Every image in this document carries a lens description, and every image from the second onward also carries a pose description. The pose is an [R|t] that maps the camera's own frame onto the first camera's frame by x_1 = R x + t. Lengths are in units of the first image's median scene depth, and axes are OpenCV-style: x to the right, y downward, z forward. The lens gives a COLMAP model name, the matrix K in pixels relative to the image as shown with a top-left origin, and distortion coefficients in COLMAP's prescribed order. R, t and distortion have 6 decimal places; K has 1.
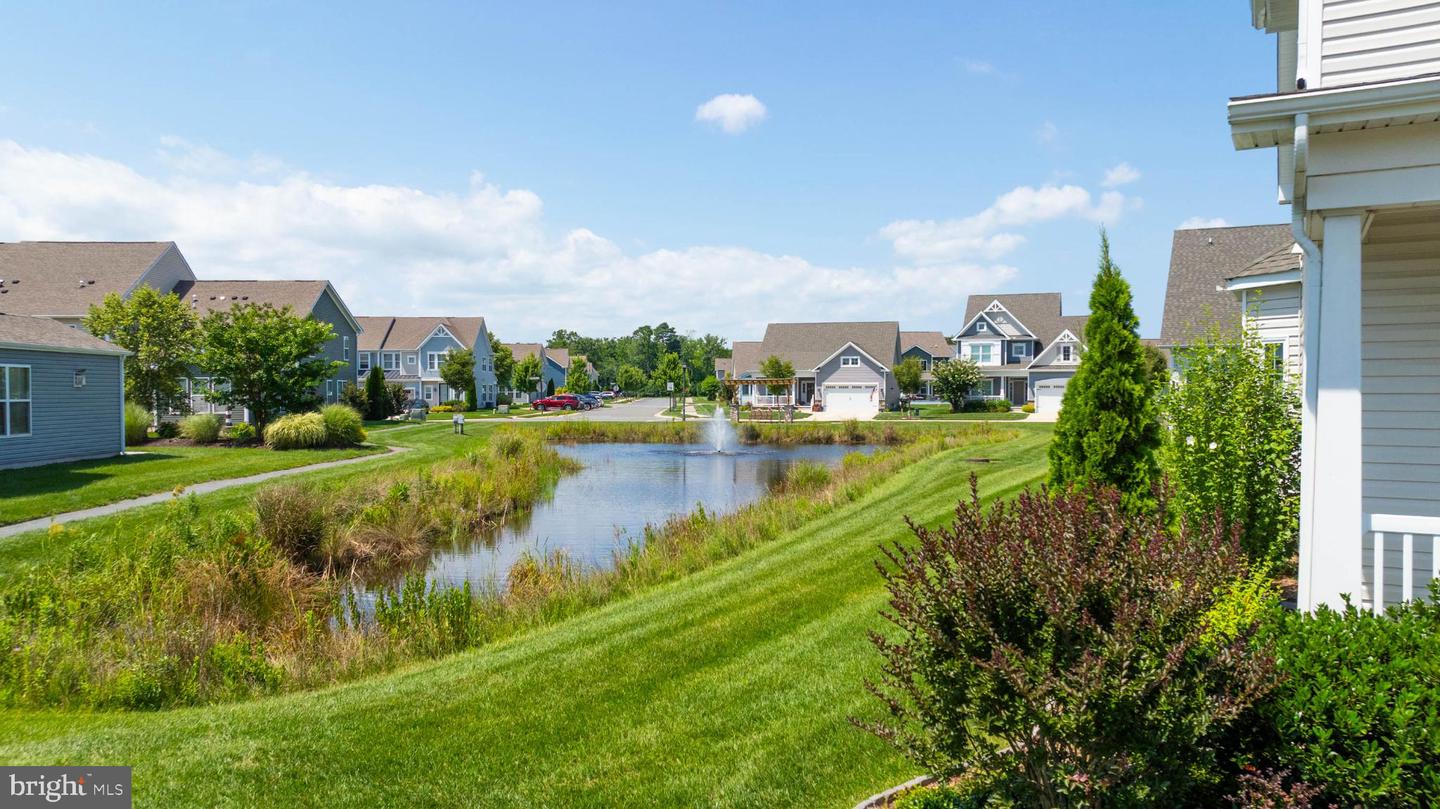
lens RADIAL K [[1036.1, 0, 720.6], [0, 1036.1, 415.5], [0, 0, 1]] dist [-0.012557, -0.000437]
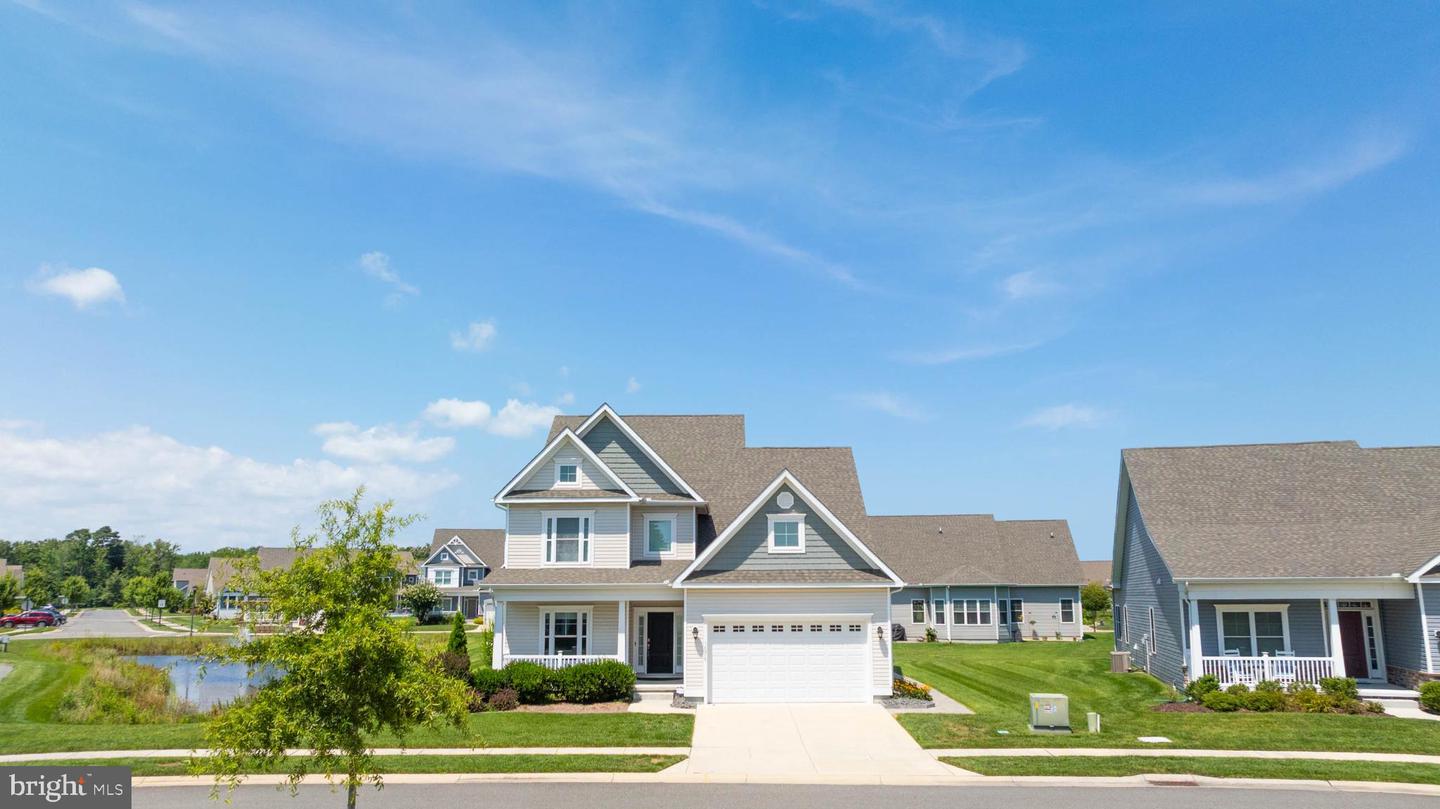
lens RADIAL K [[1036.1, 0, 720.6], [0, 1036.1, 415.5], [0, 0, 1]] dist [-0.012557, -0.000437]
pose [[0.876478, 0.080828, 0.474609, -0.079470], [0.013711, 0.981215, -0.192427, -0.006208], [-0.481247, 0.175166, 0.858905, -0.332405]]
